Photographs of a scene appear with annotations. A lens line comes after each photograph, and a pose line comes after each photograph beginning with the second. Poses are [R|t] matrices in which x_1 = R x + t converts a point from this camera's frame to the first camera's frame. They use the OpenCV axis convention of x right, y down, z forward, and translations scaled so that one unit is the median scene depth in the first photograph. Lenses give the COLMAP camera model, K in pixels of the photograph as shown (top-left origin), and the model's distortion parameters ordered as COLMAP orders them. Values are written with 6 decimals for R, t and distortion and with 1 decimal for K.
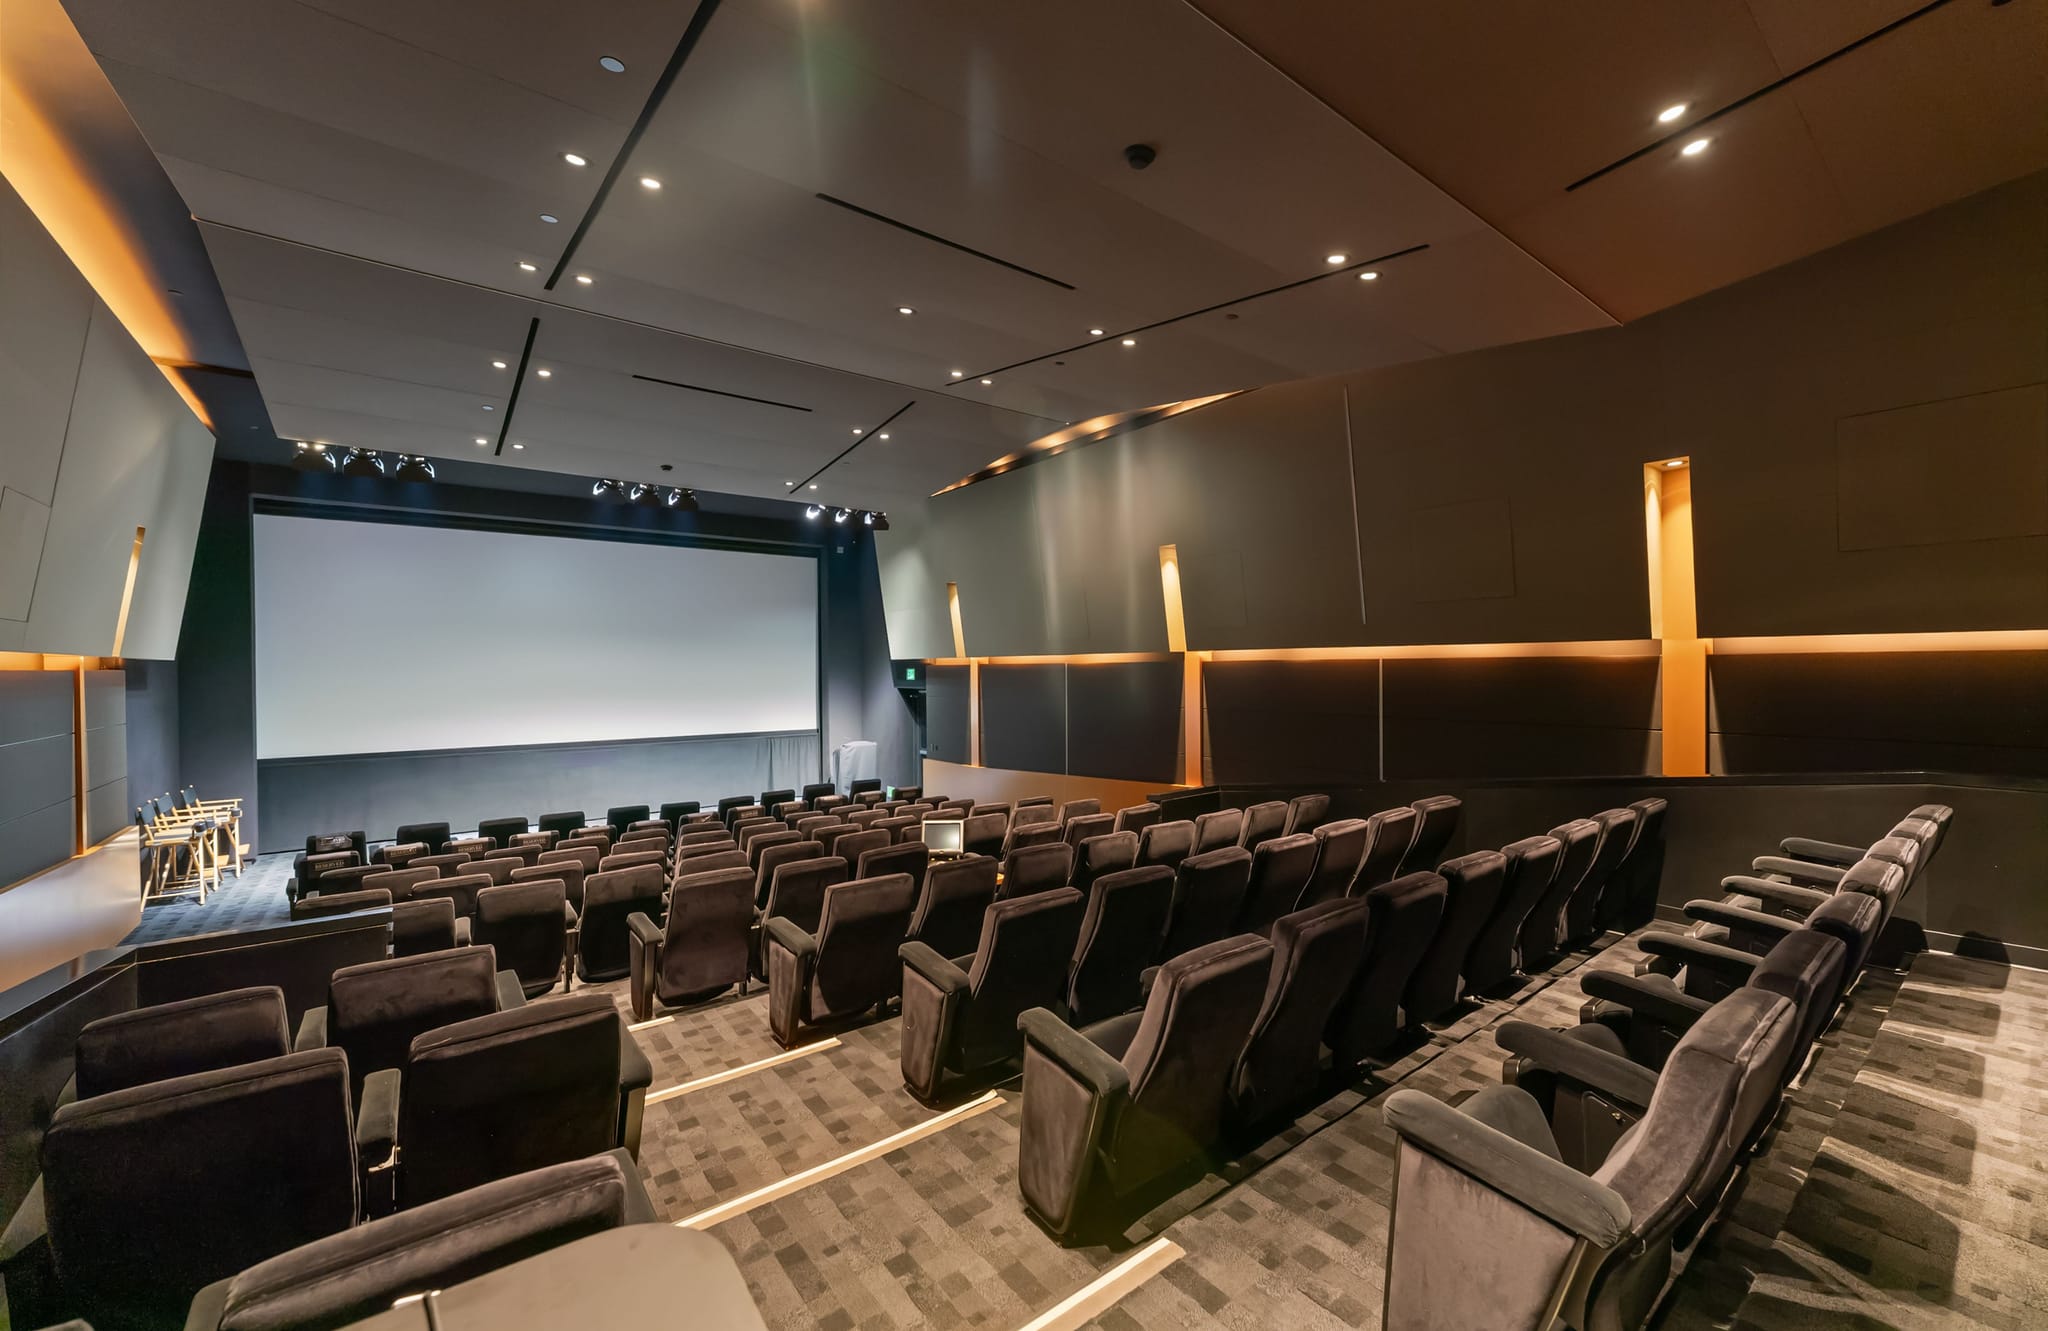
lens RADIAL K [[824.6, 0, 1007.7], [0, 824.6, 667.8], [0, 0, 1]] dist [0.006252, -0.000270]
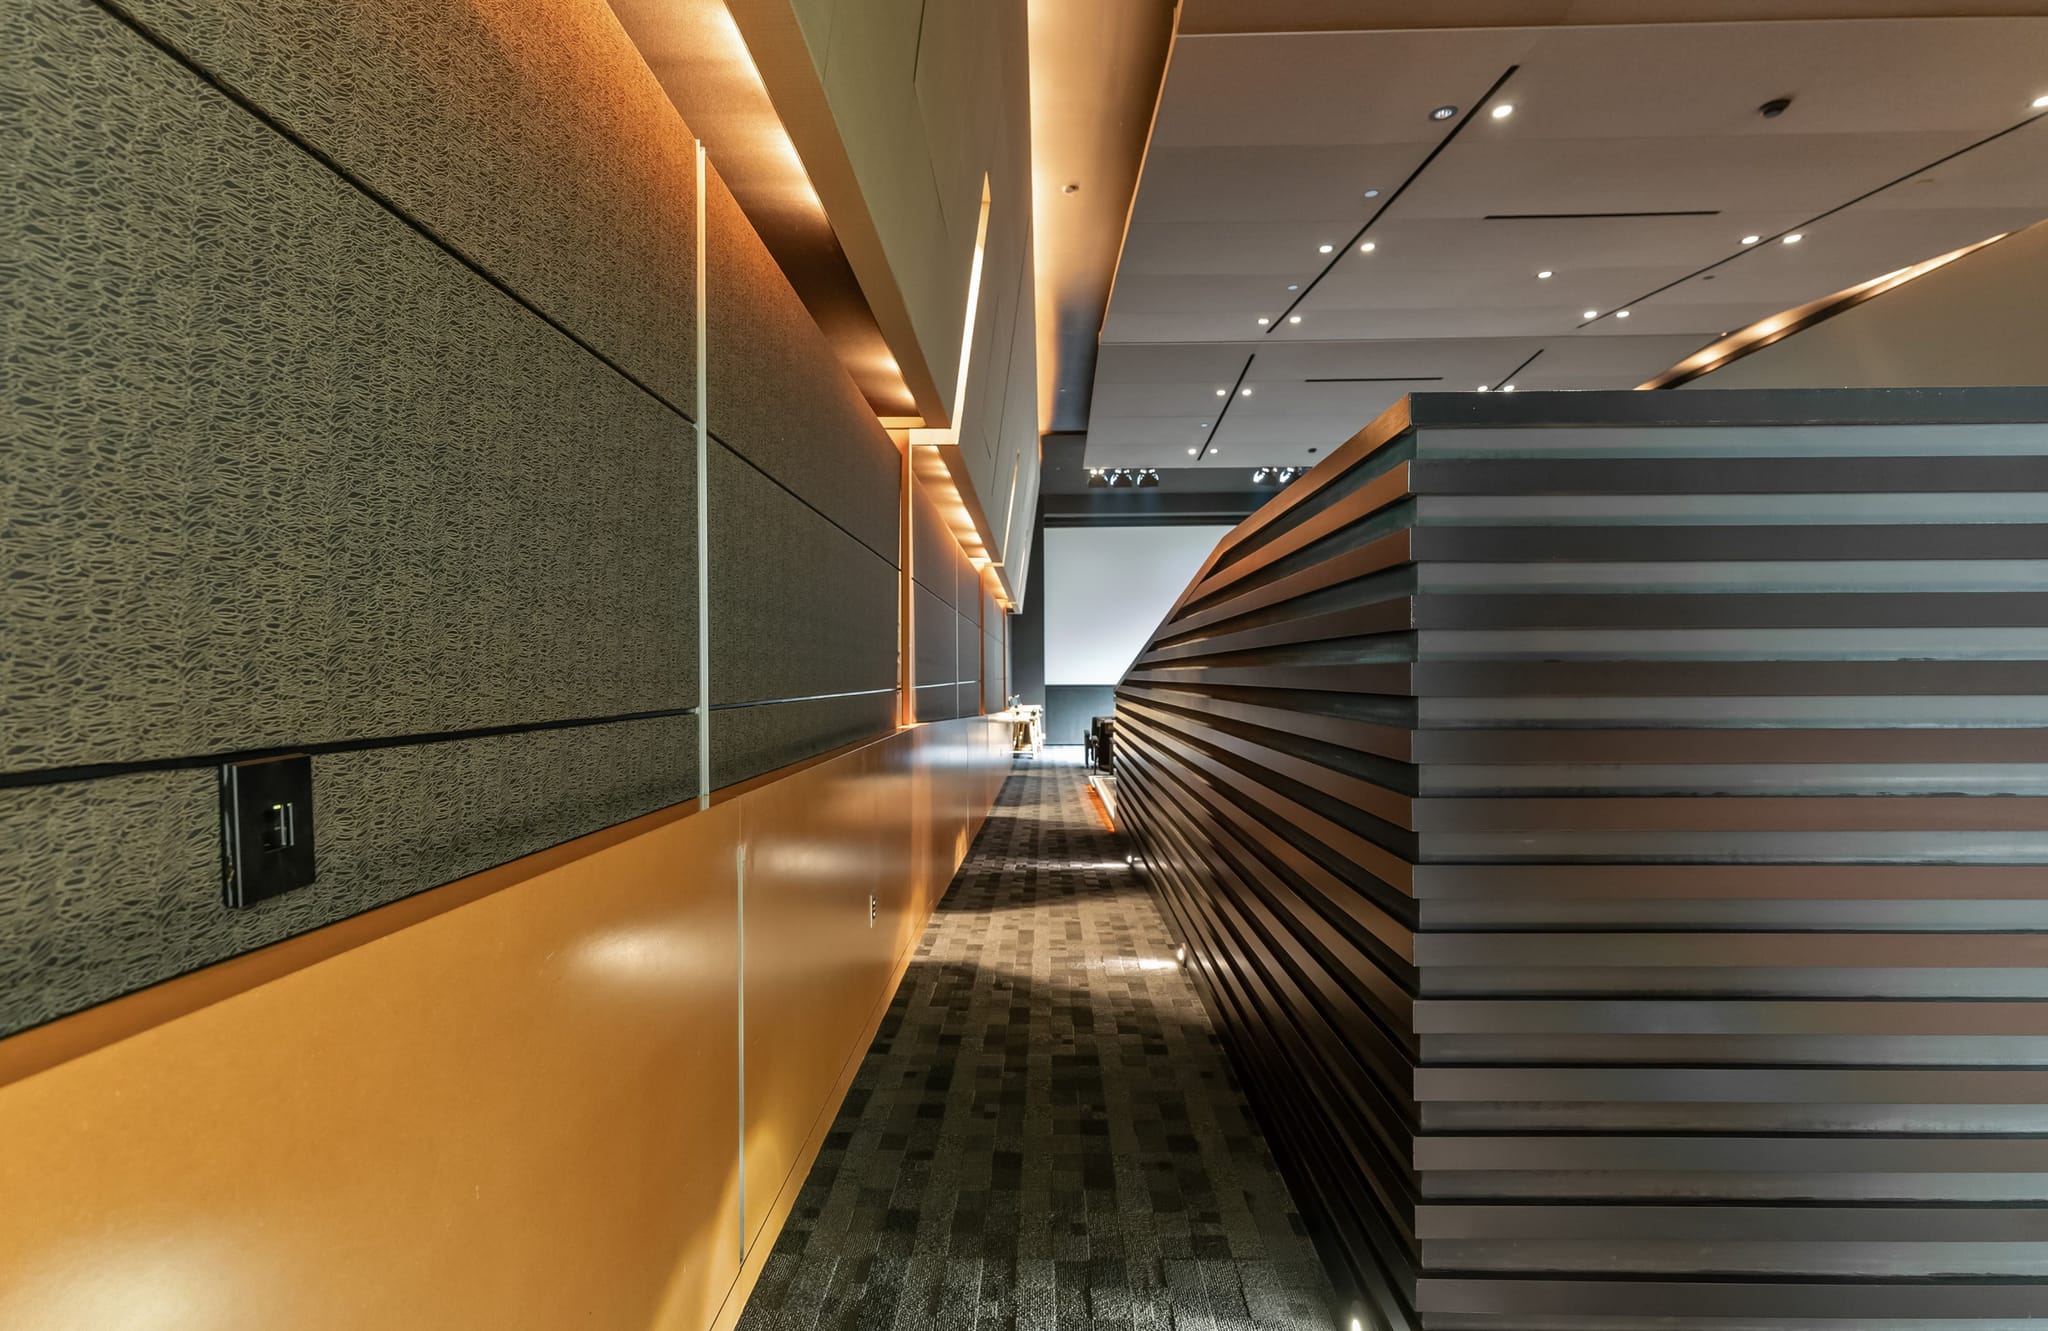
lens RADIAL K [[824.6, 0, 1010.2], [0, 824.6, 677.3], [0, 0, 1]] dist [0.006252, -0.000270]
pose [[0.792236, -0.006955, -0.610176, -0.001661], [0.007242, 0.999972, -0.001995, 0.110695], [0.610172, -0.002838, 0.792264, -0.310002]]
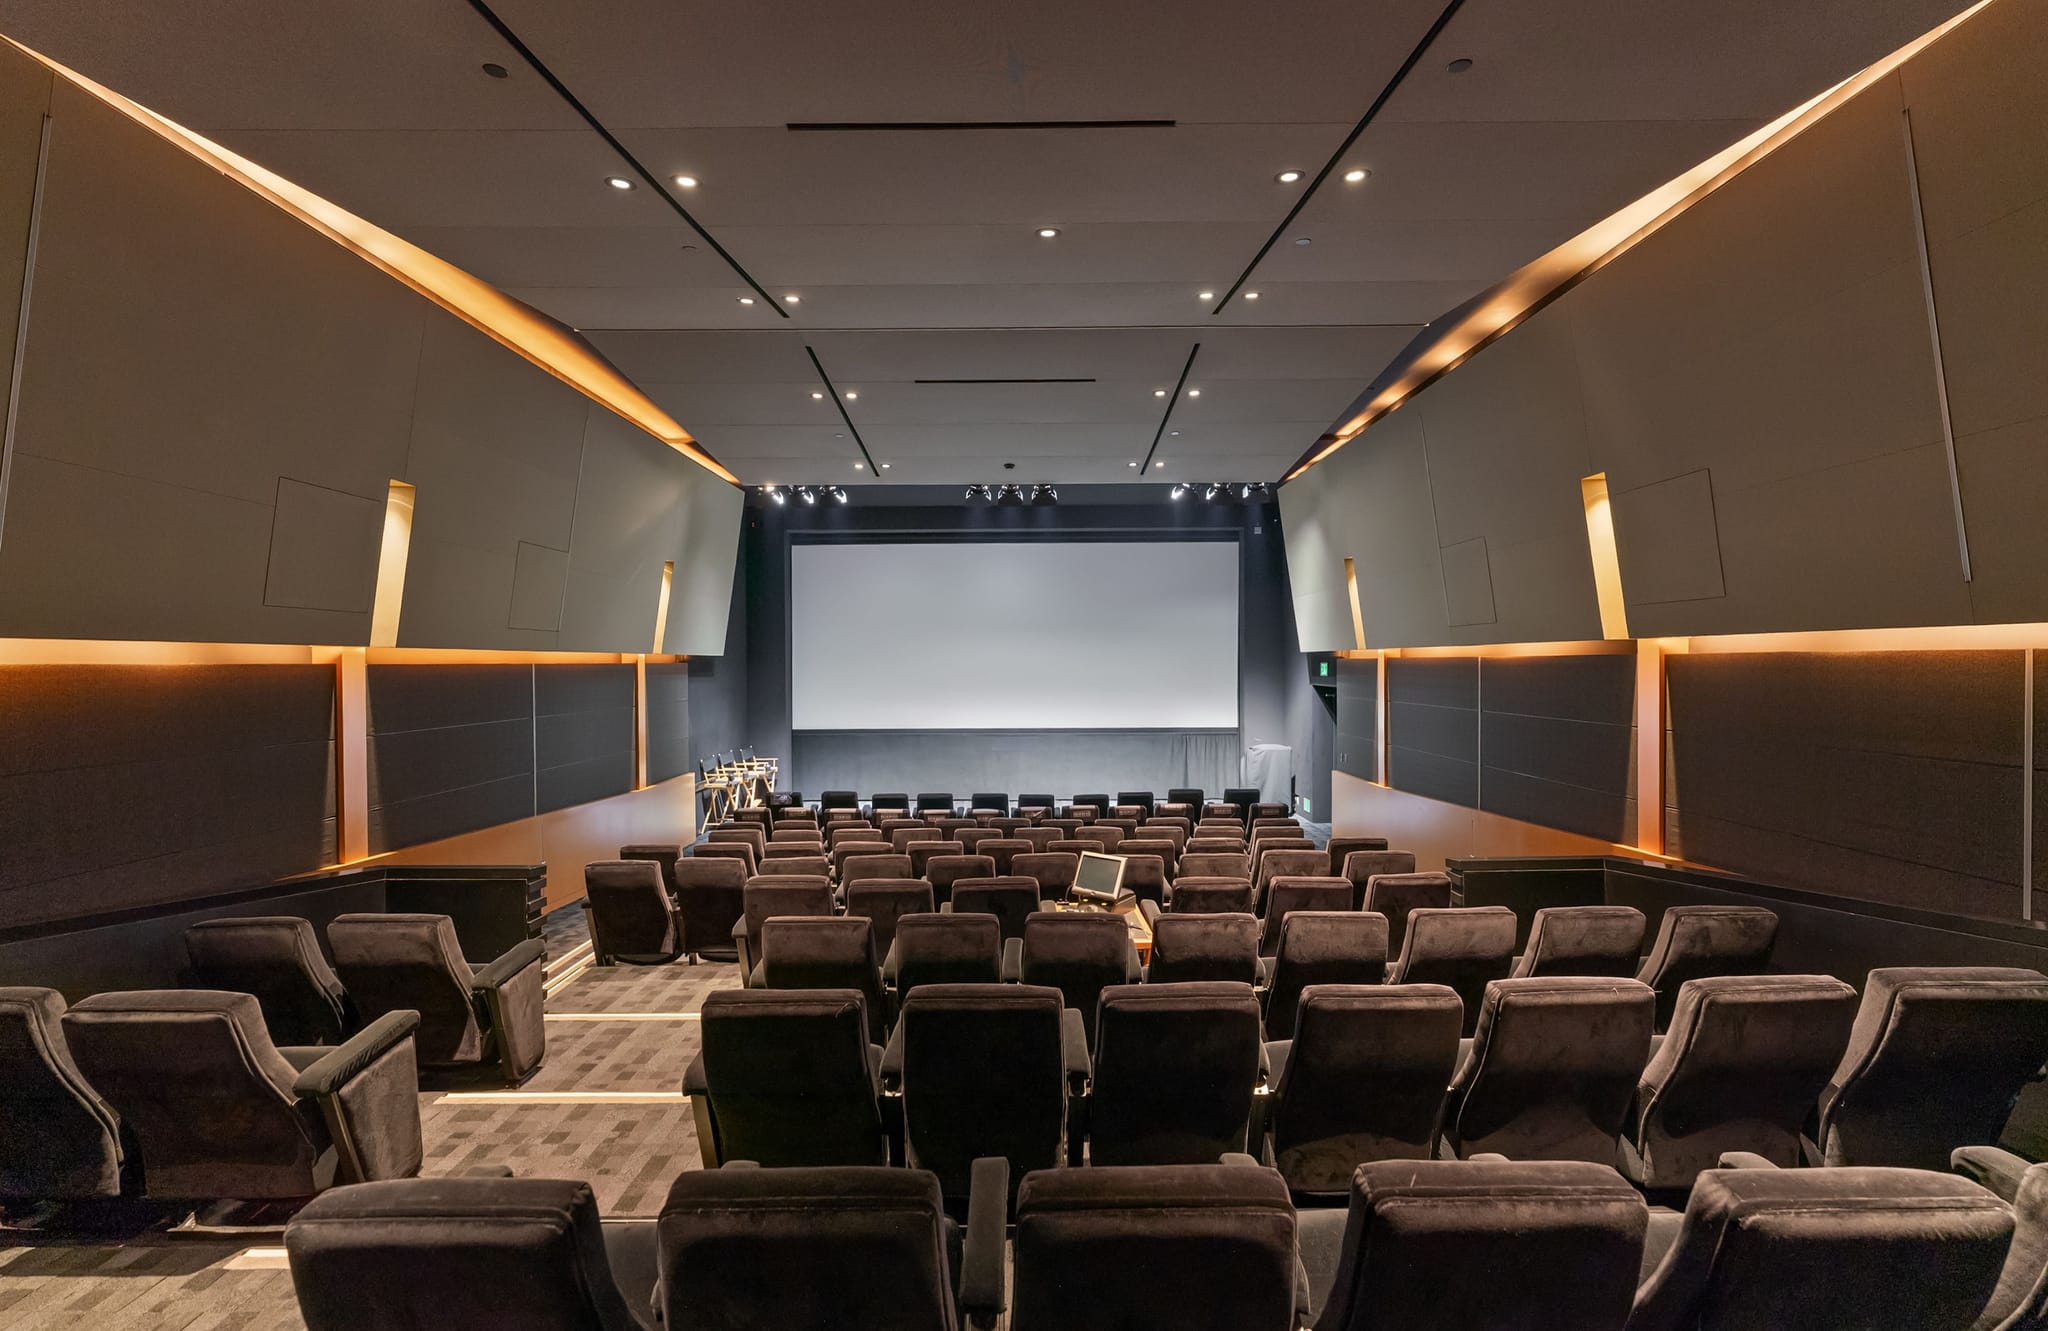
lens RADIAL K [[824.6, 0, 1029.0], [0, 824.6, 662.8], [0, 0, 1]] dist [0.006252, -0.000270]
pose [[0.791563, 0.003436, -0.611077, 0.228678], [-0.001046, 0.999990, 0.004267, -0.003190], [0.611086, -0.002738, 0.791559, 0.205343]]
